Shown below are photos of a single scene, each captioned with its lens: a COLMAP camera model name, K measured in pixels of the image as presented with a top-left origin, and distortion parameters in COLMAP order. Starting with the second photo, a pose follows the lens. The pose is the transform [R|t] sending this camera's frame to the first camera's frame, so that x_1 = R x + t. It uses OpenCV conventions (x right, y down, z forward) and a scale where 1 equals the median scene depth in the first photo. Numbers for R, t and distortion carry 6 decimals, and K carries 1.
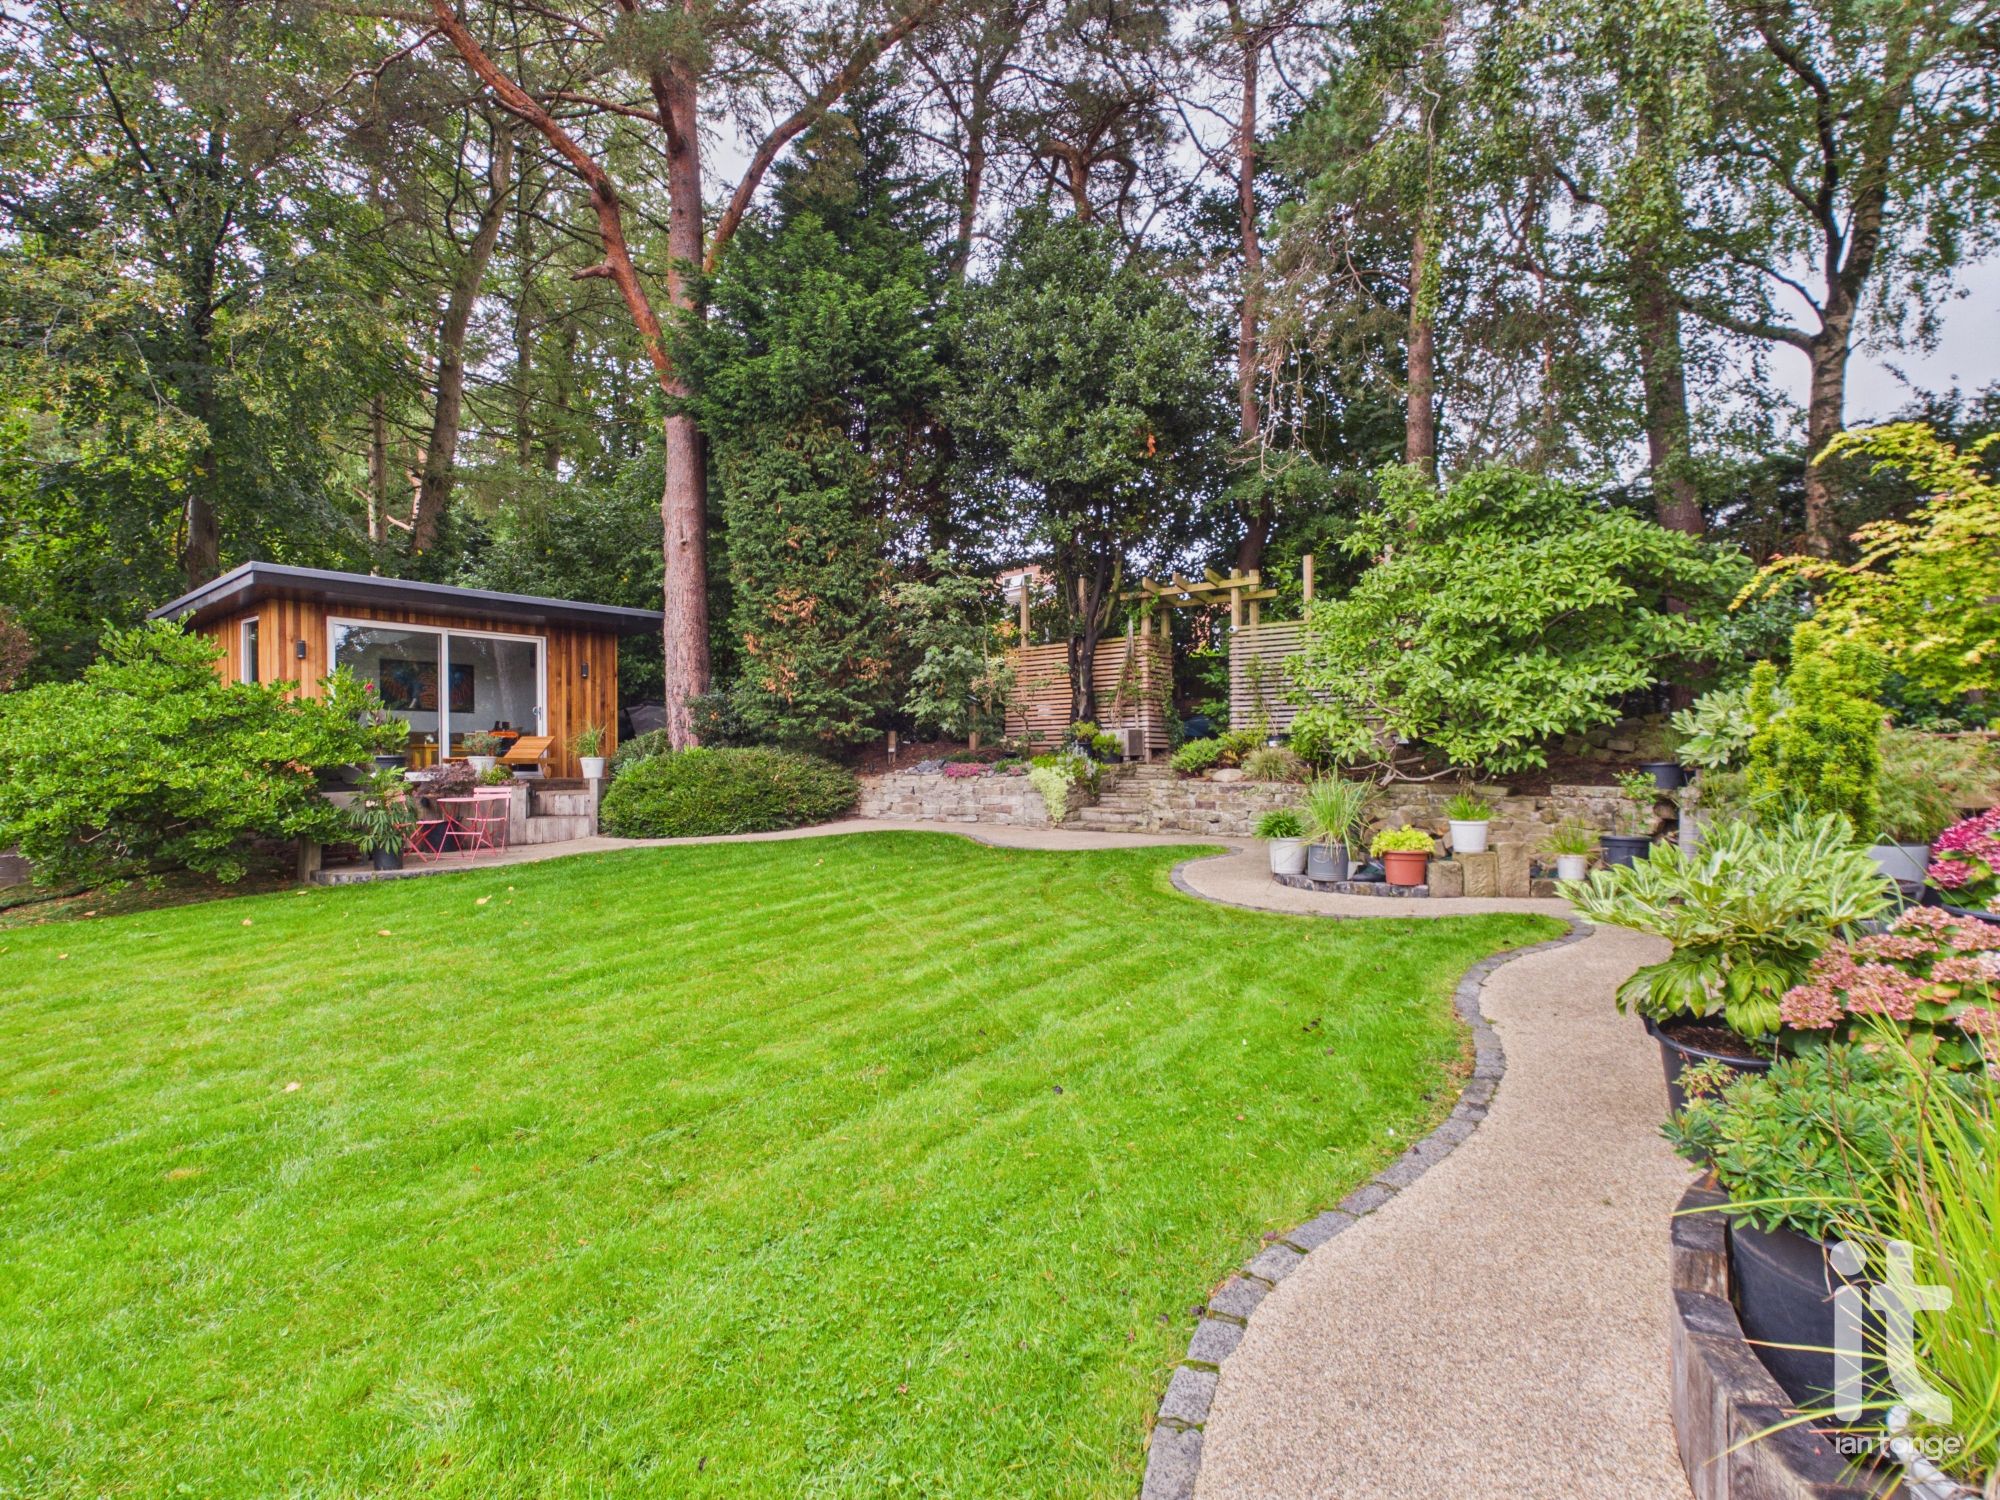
lens RADIAL K [[1051.2, 0, 999.2], [0, 1051.2, 770.6], [0, 0, 1]] dist [0.002950, -0.000974]
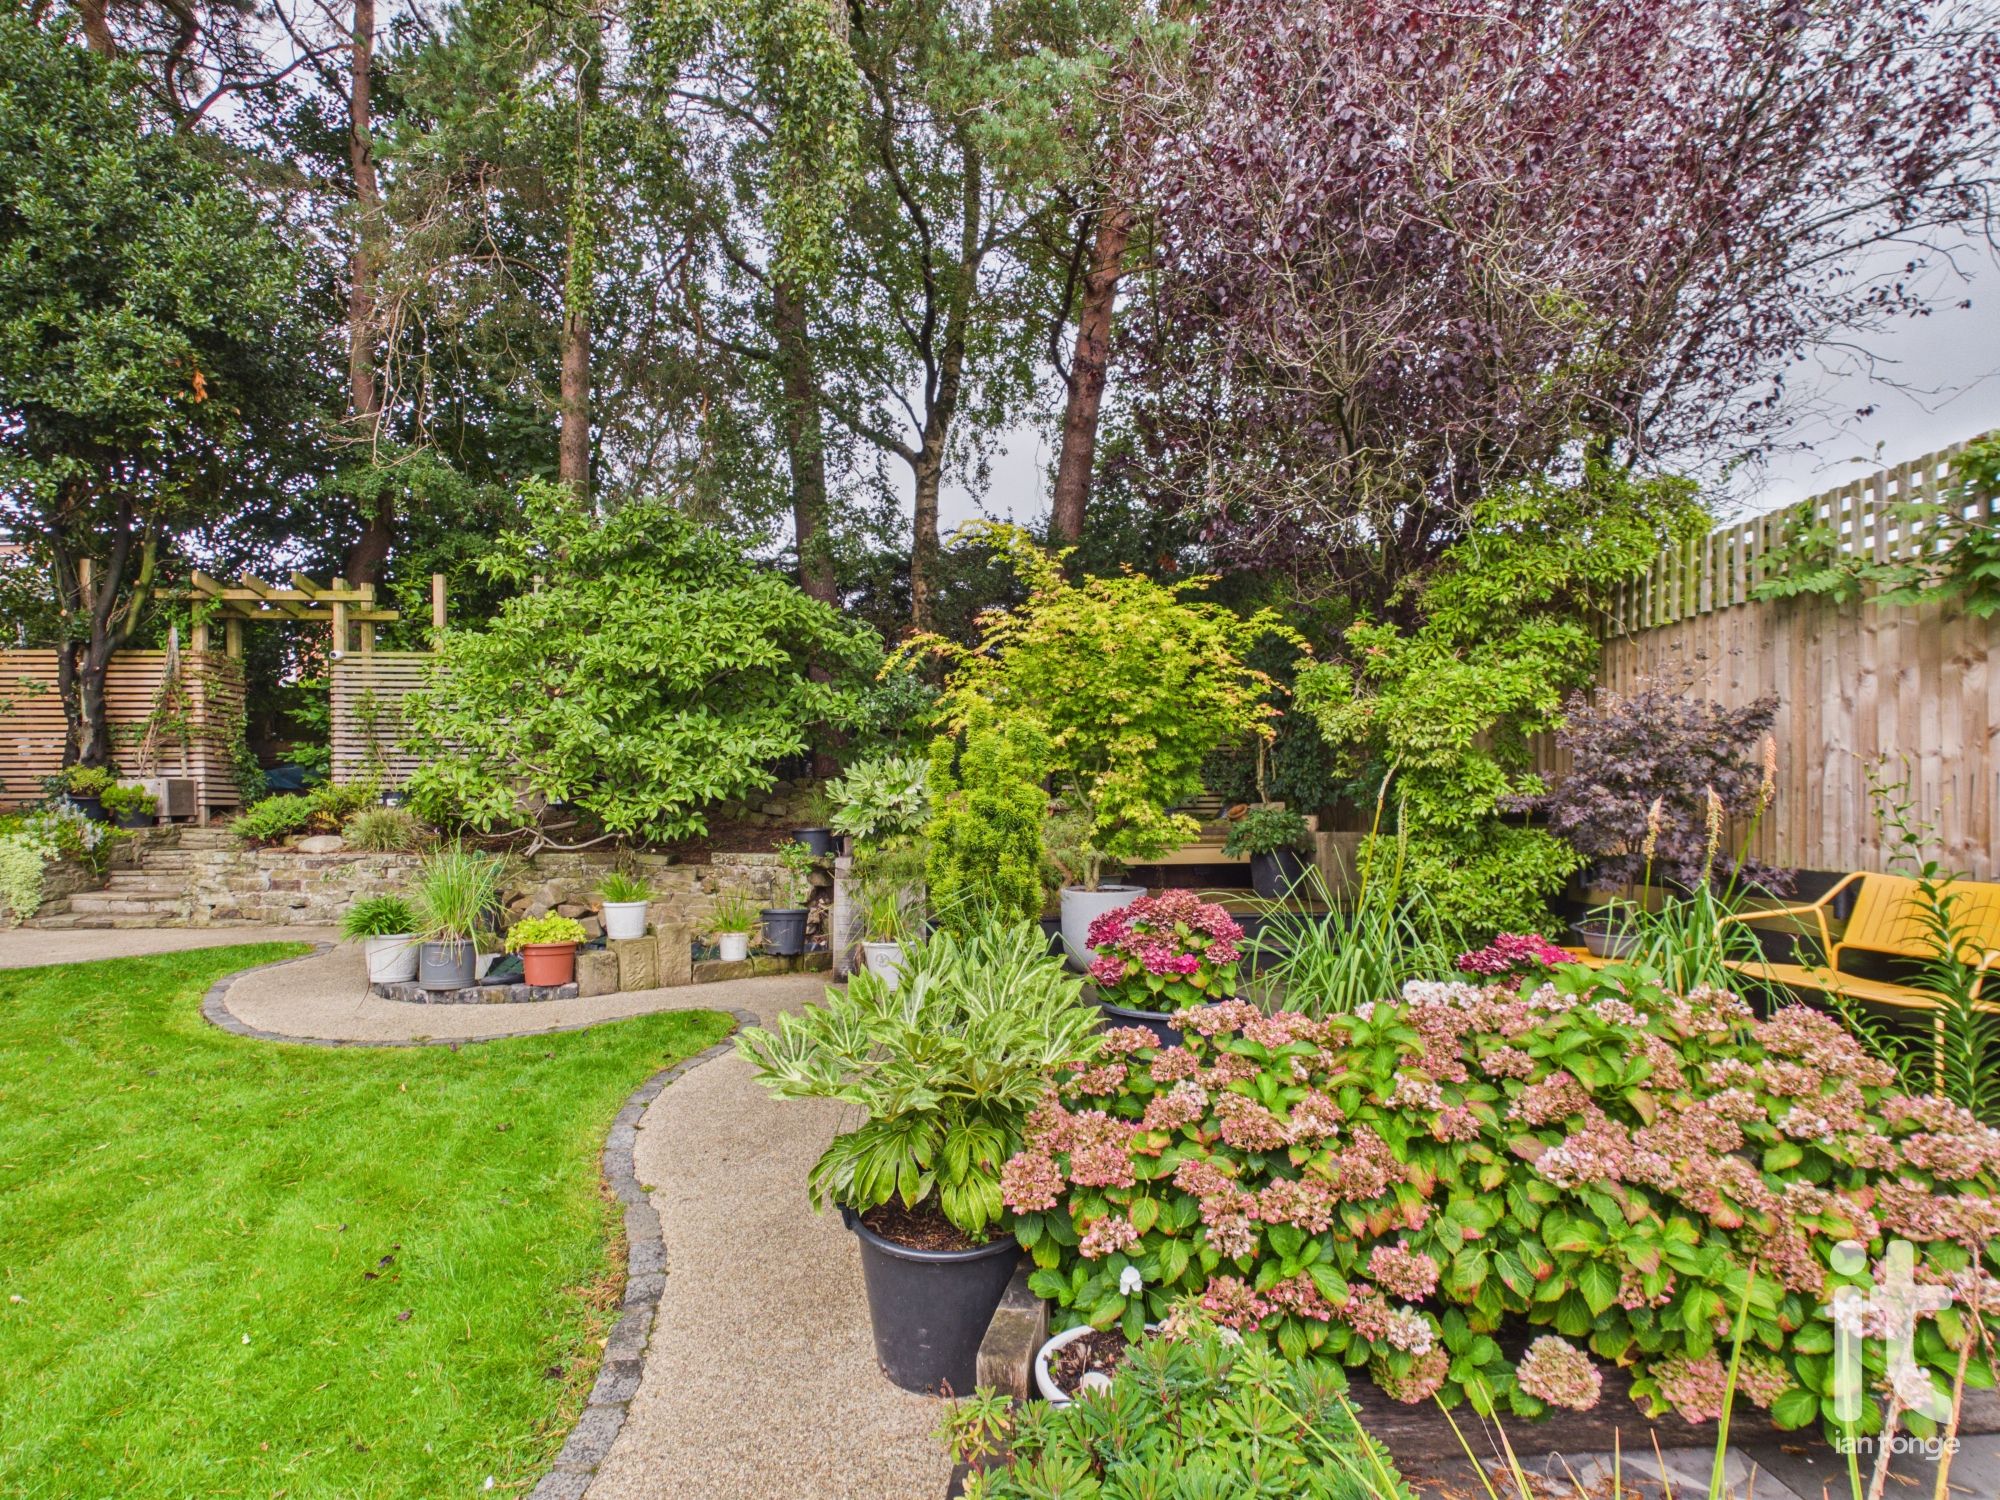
lens RADIAL K [[1051.2, 0, 999.3], [0, 1051.2, 815.6], [0, 0, 1]] dist [0.002950, -0.000974]
pose [[0.727570, 0.000226, 0.686034, 0.056573], [0.003832, 0.999983, -0.004394, -0.011979], [-0.686023, 0.005826, 0.727556, 0.117817]]
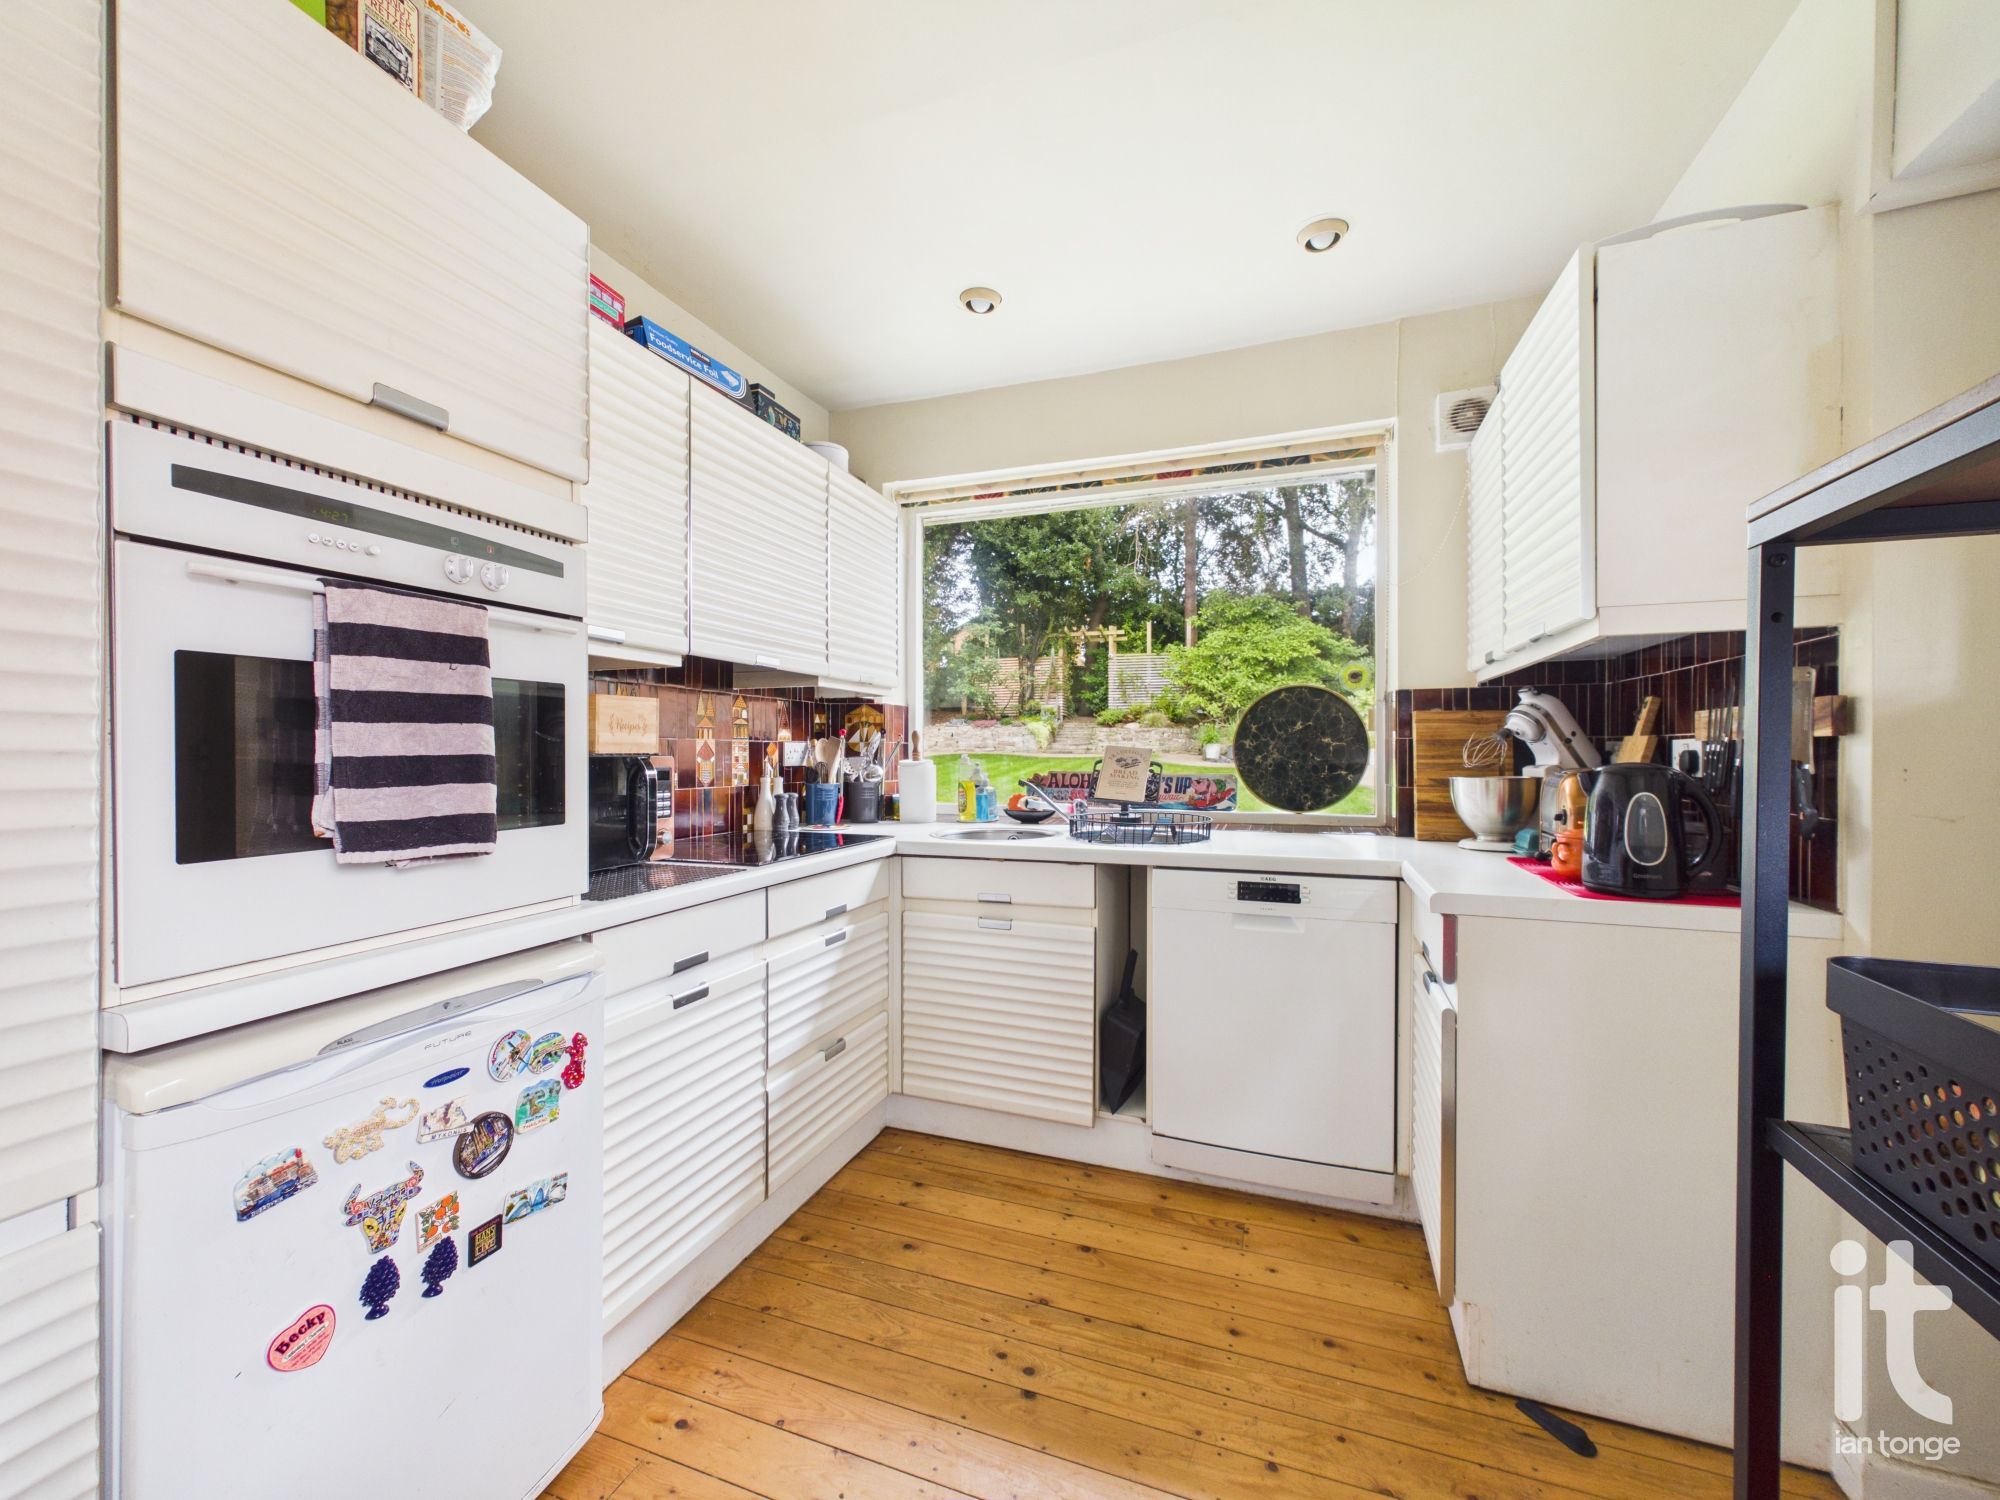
lens RADIAL K [[810.9, 0, 1006.0], [0, 810.9, 755.1], [0, 0, 1]] dist [0.001108, -0.000009]
pose [[0.928517, 0.005764, 0.371246, -0.678879], [-0.005402, 0.999983, -0.002014, 0.074301], [-0.371252, -0.000135, 0.928532, -0.452593]]
